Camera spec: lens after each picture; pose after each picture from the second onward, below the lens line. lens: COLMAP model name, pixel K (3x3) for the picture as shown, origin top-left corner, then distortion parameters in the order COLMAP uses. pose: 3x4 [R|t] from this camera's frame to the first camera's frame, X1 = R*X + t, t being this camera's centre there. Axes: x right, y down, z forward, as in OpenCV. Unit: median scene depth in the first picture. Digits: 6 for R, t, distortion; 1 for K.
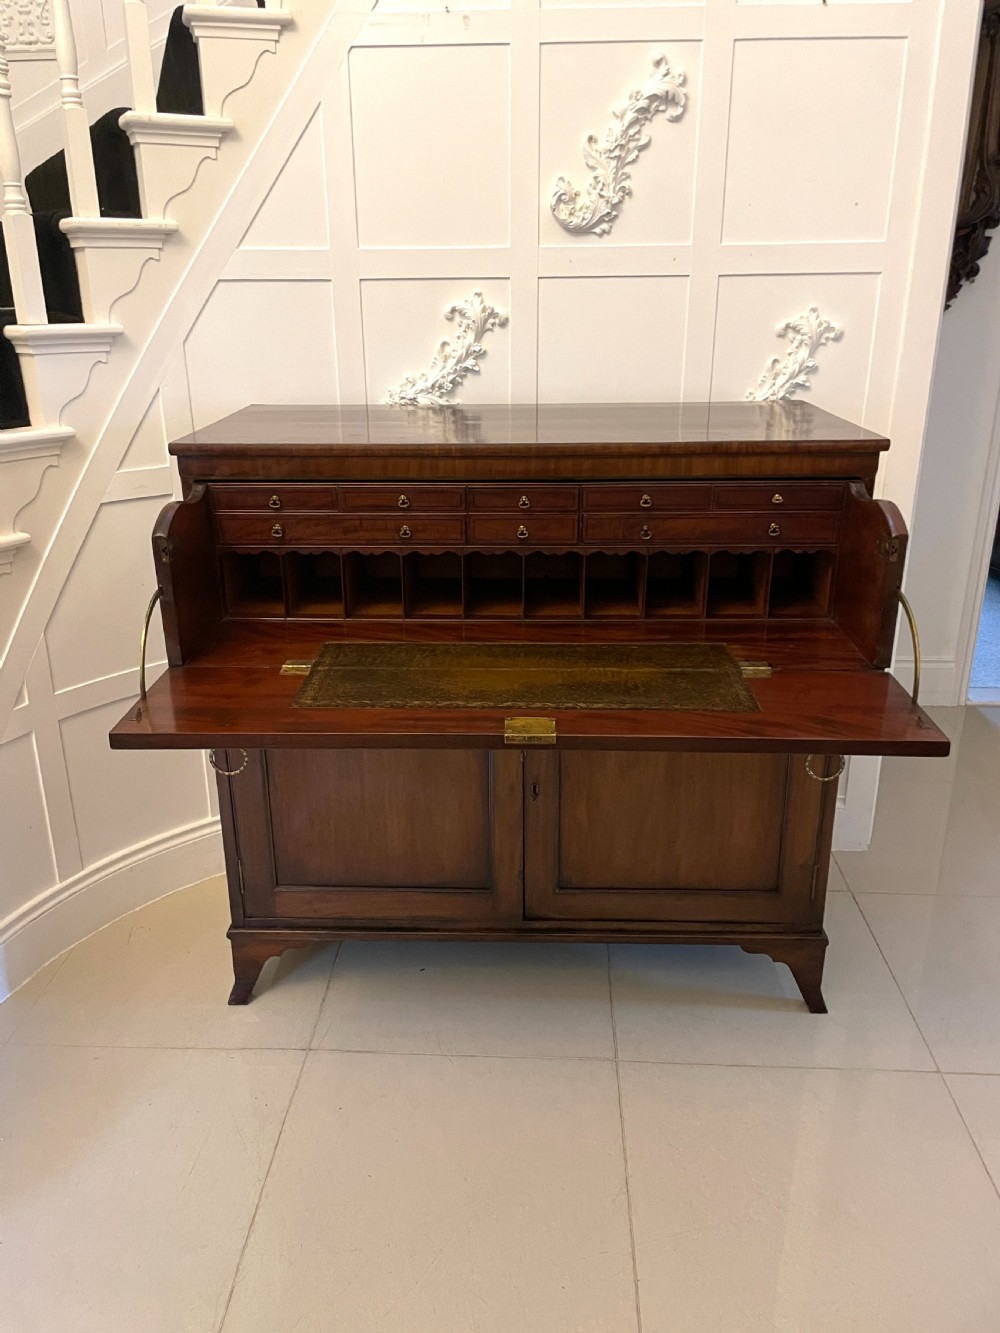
lens RADIAL K [[1018.8, 0, 487.2], [0, 1018.8, 654.1], [0, 0, 1]] dist [0.084467, -0.118971]
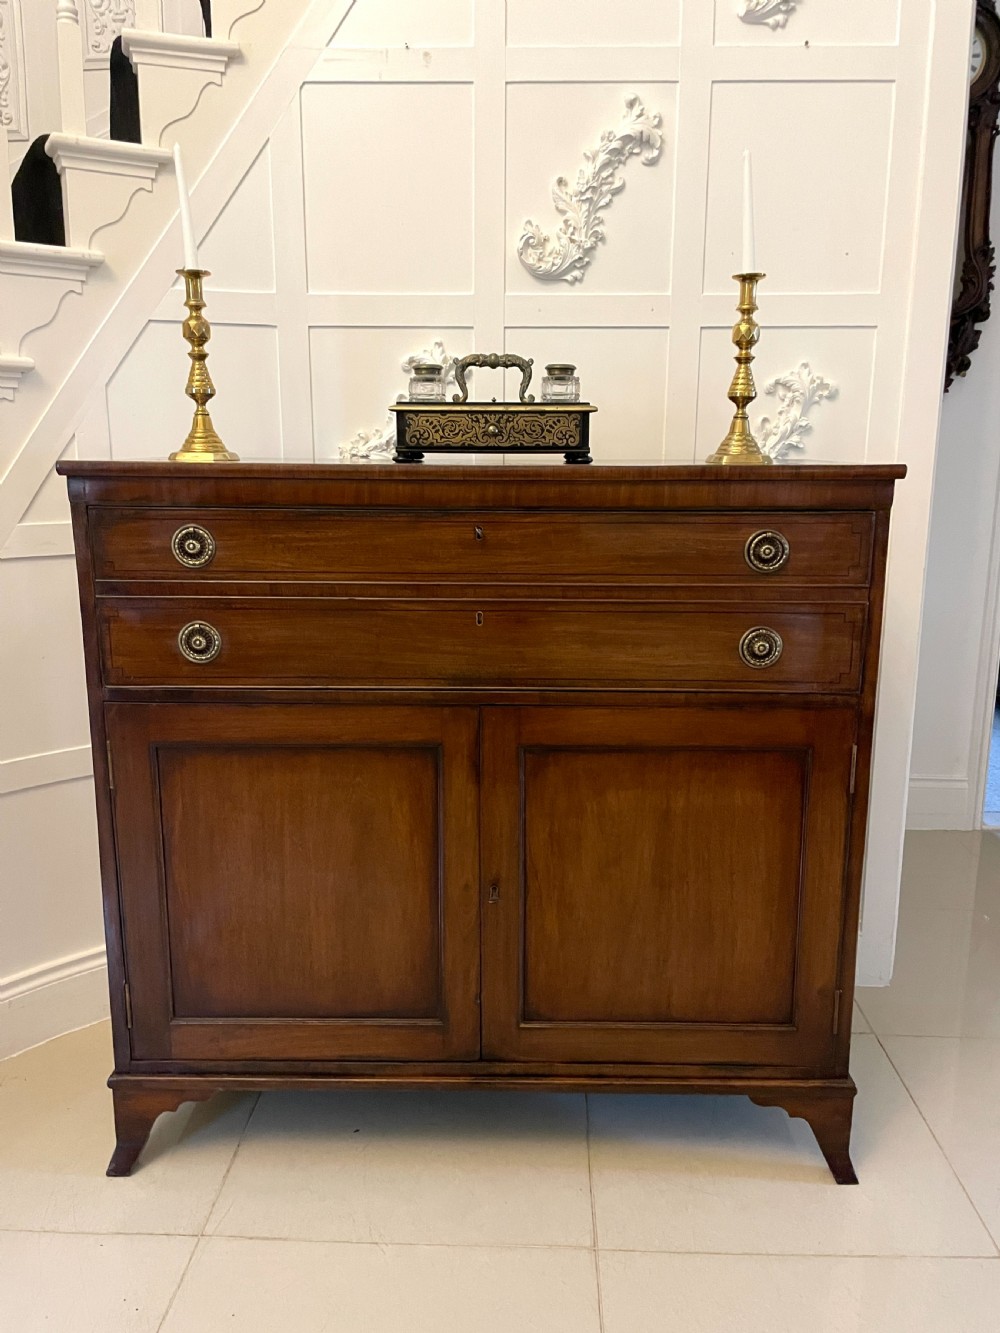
lens RADIAL K [[1018.8, 0, 498.1], [0, 1018.8, 658.7], [0, 0, 1]] dist [0.084467, -0.118971]
pose [[0.999699, 0.009457, 0.022655, 0.027718], [-0.005981, 0.988838, -0.148877, 0.065118], [-0.023810, 0.148697, 0.988596, 0.150808]]
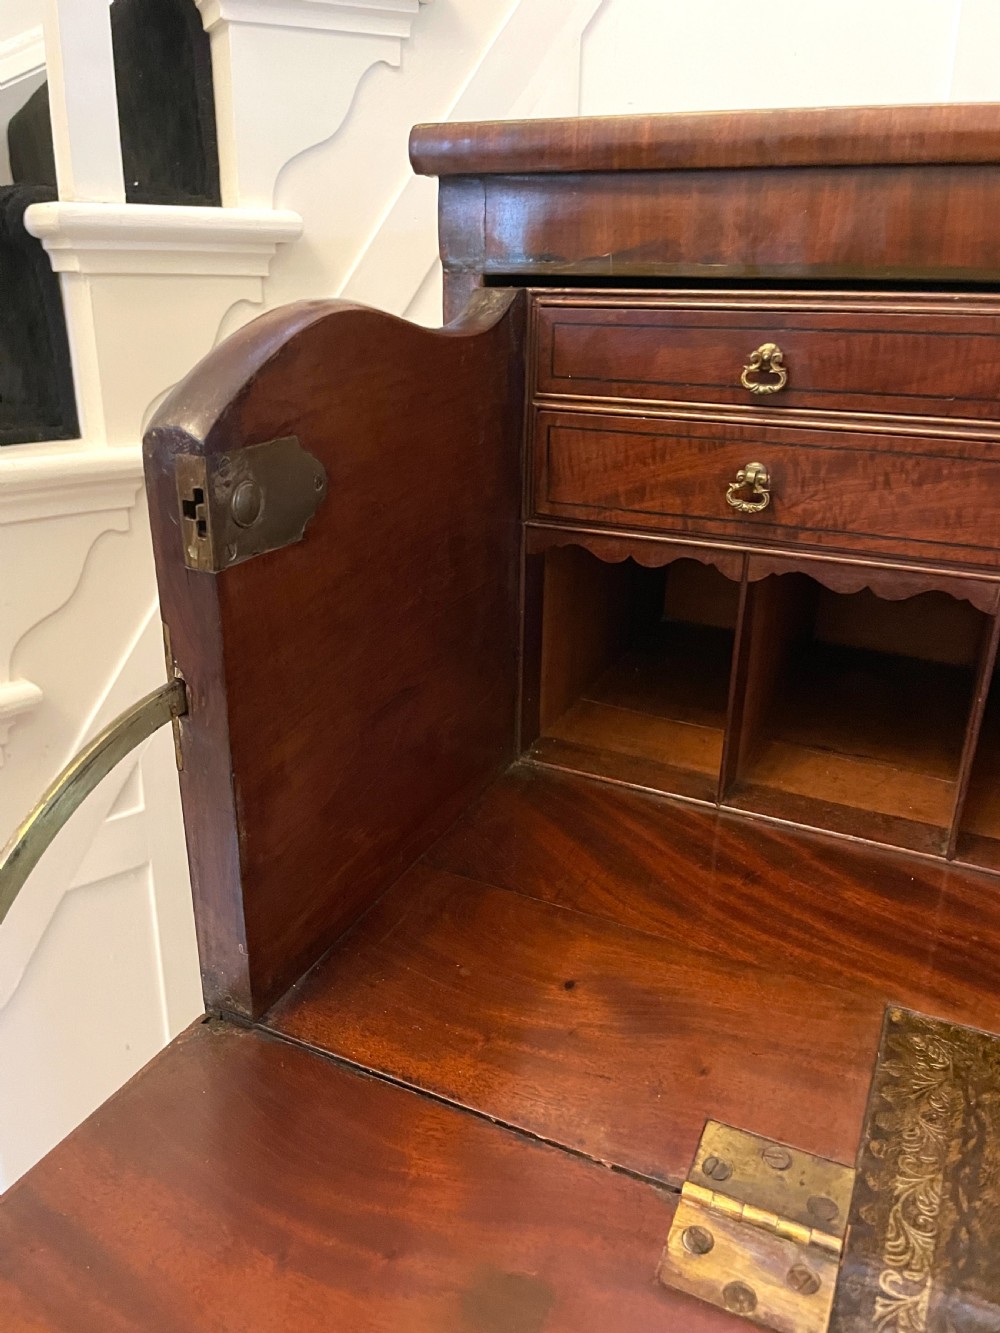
lens RADIAL K [[1018.8, 0, 481.6], [0, 1018.8, 659.4], [0, 0, 1]] dist [0.084467, -0.118971]
pose [[0.912809, 0.166348, -0.372971, -0.139396], [-0.161478, 0.985872, 0.044505, -0.067042], [0.375105, 0.019602, 0.926775, 0.627784]]
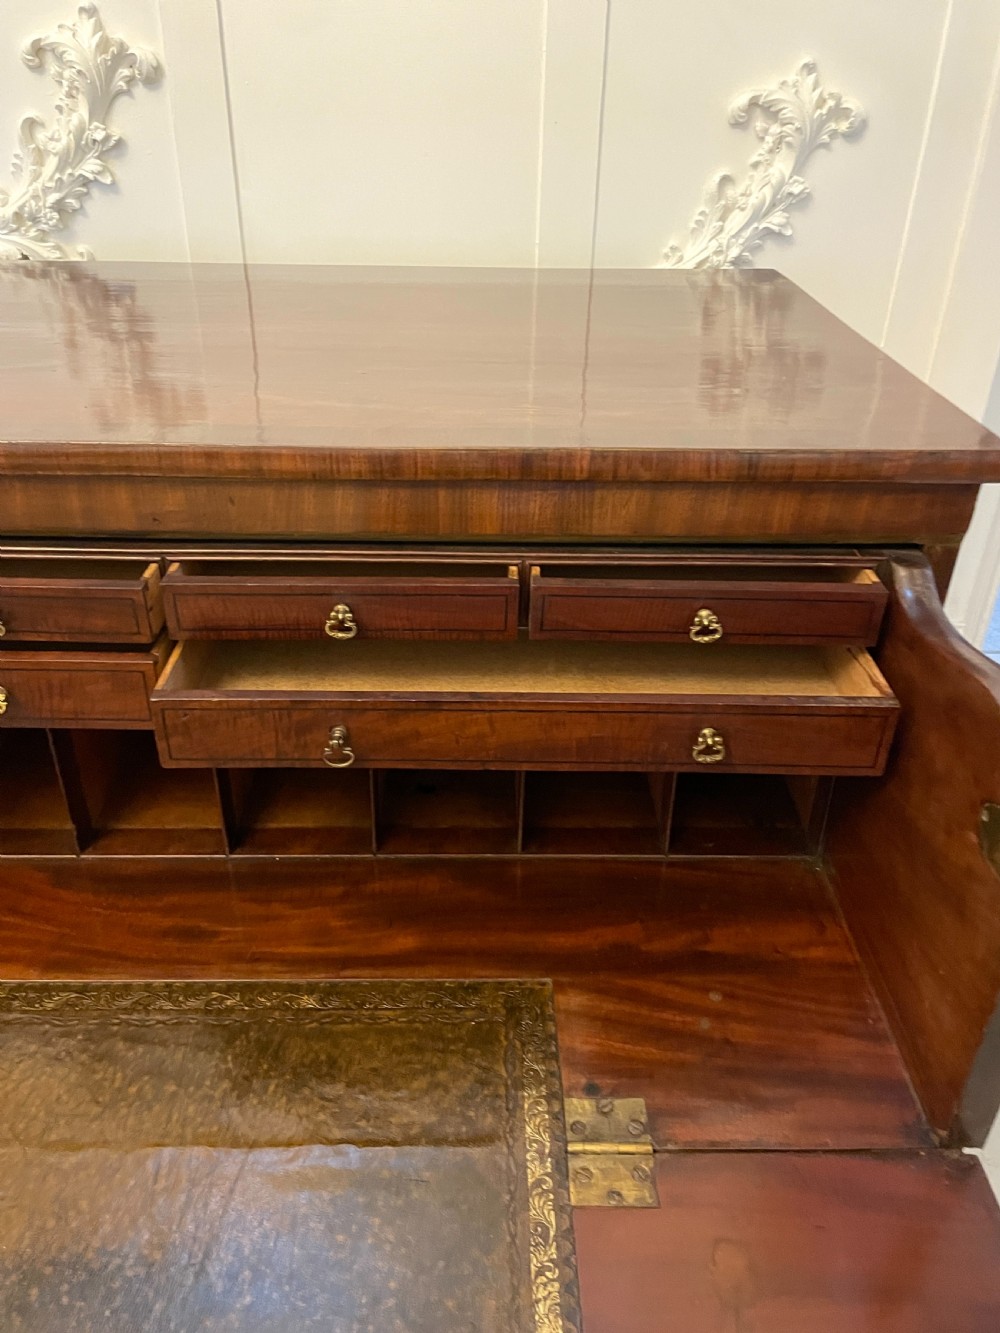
lens RADIAL K [[1018.8, 0, 495.5], [0, 1018.8, 659.1], [0, 0, 1]] dist [0.084467, -0.118971]
pose [[0.998622, -0.002934, 0.052396, 0.157359], [-0.006695, 0.983152, 0.182670, -0.163303], [-0.052049, -0.182769, 0.981777, 0.526190]]
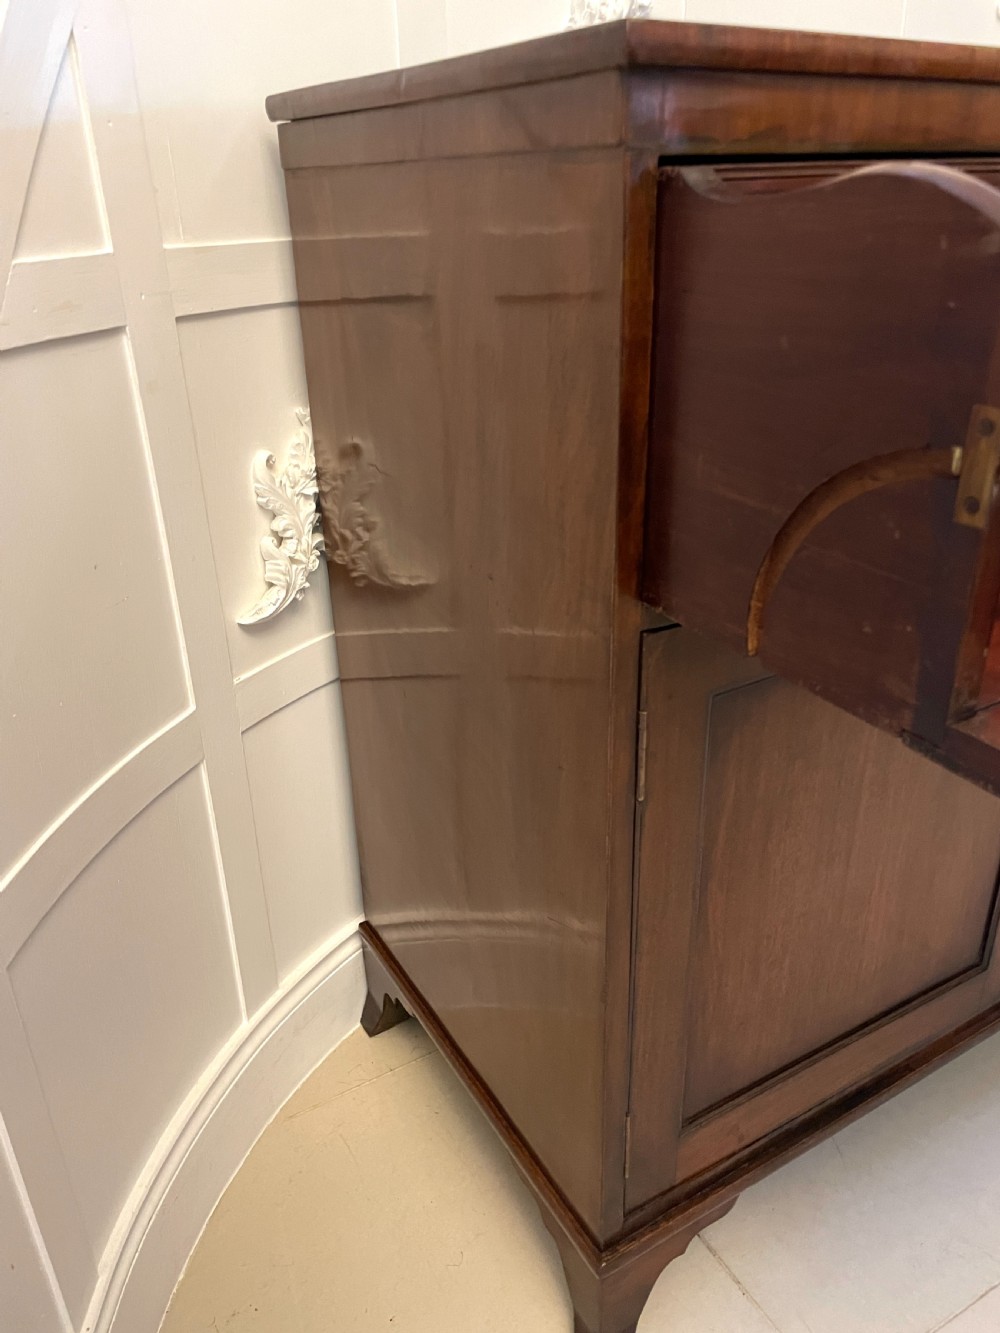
lens RADIAL K [[1018.8, 0, 507.1], [0, 1018.8, 665.2], [0, 0, 1]] dist [0.084467, -0.118971]
pose [[0.839763, -0.238107, 0.487959, -0.442067], [0.199081, 0.971151, 0.131274, -0.055720], [-0.505139, -0.013096, 0.862939, 0.624918]]
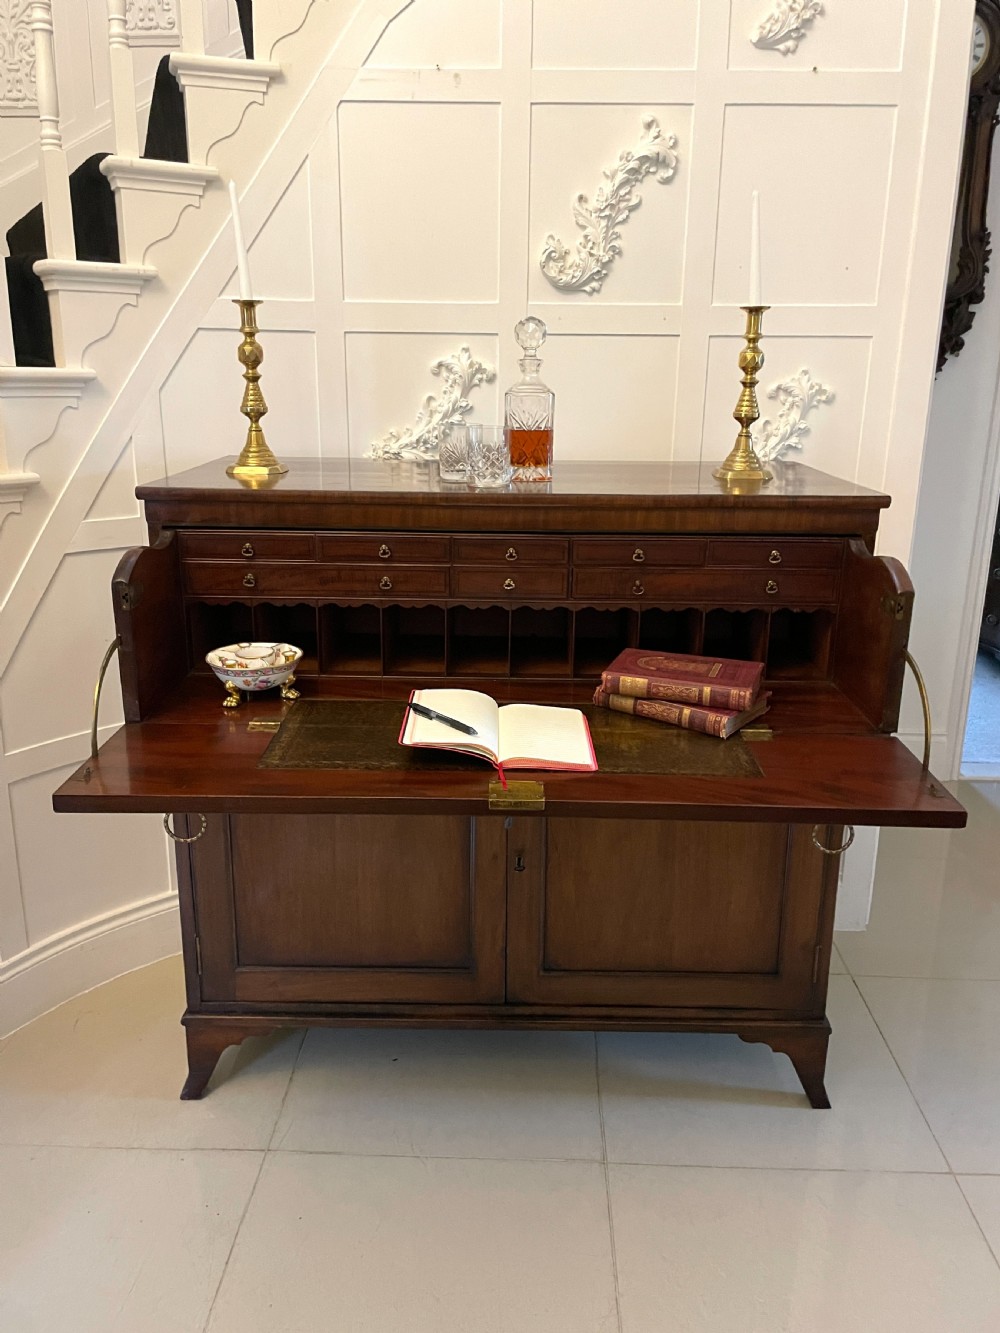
lens RADIAL K [[1018.8, 0, 499.0], [0, 1018.8, 649.6], [0, 0, 1]] dist [0.084467, -0.118971]
pose [[0.999504, 0.013338, 0.028543, -0.001098], [-0.011100, 0.996955, -0.077181, 0.011134], [-0.029485, 0.076826, 0.996608, 0.049295]]
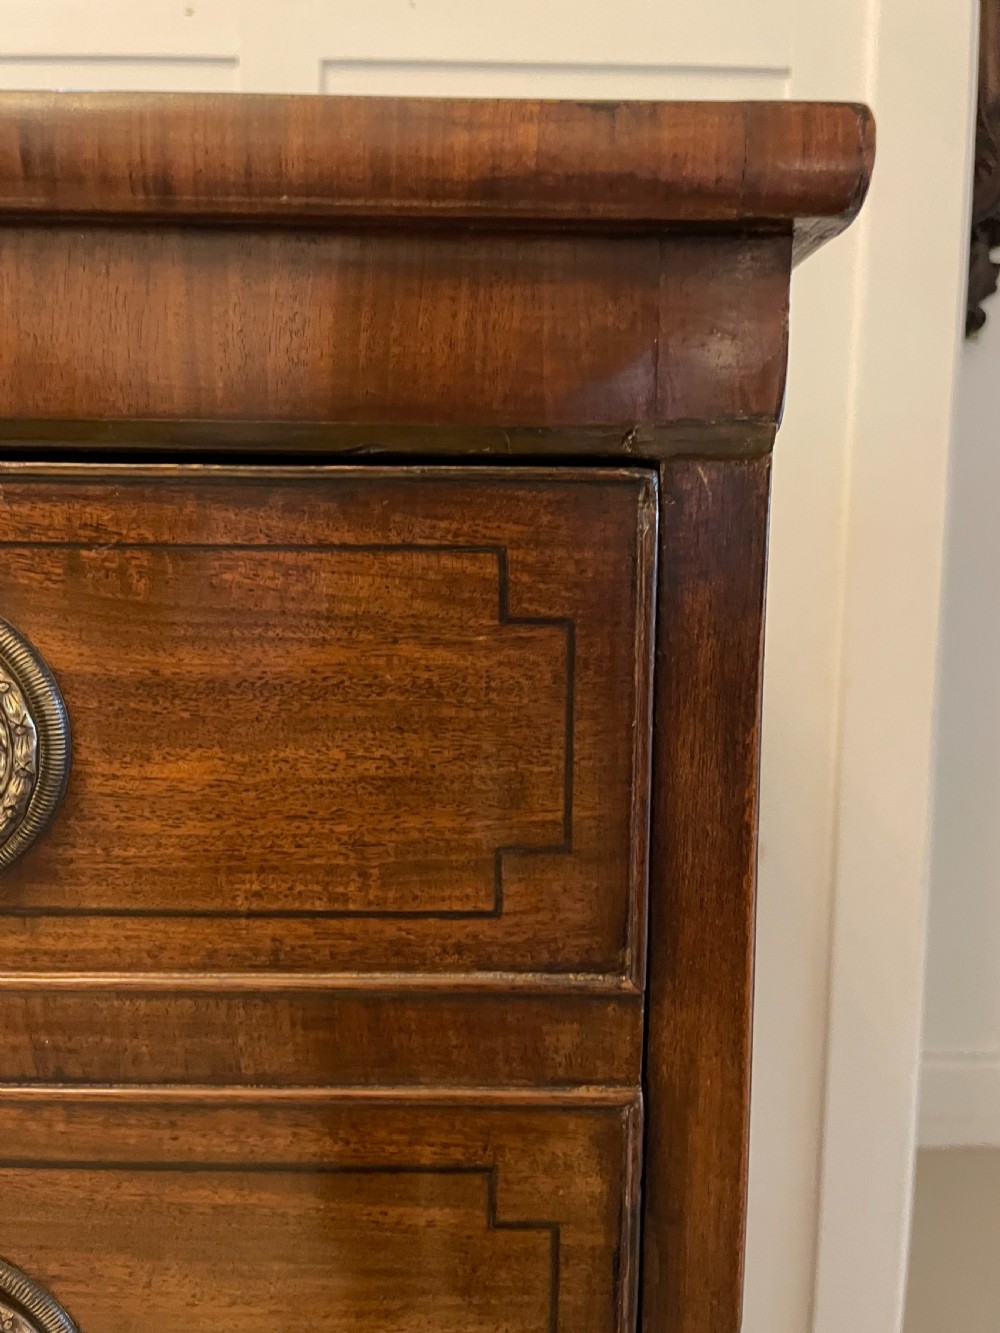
lens RADIAL K [[1018.8, 0, 504.0], [0, 1018.8, 658.1], [0, 0, 1]] dist [0.084467, -0.118971]
pose [[0.999077, 0.010729, 0.041588, 0.282245], [-0.000928, 0.973467, -0.228826, -0.100843], [-0.042939, 0.228576, 0.972579, 0.735885]]
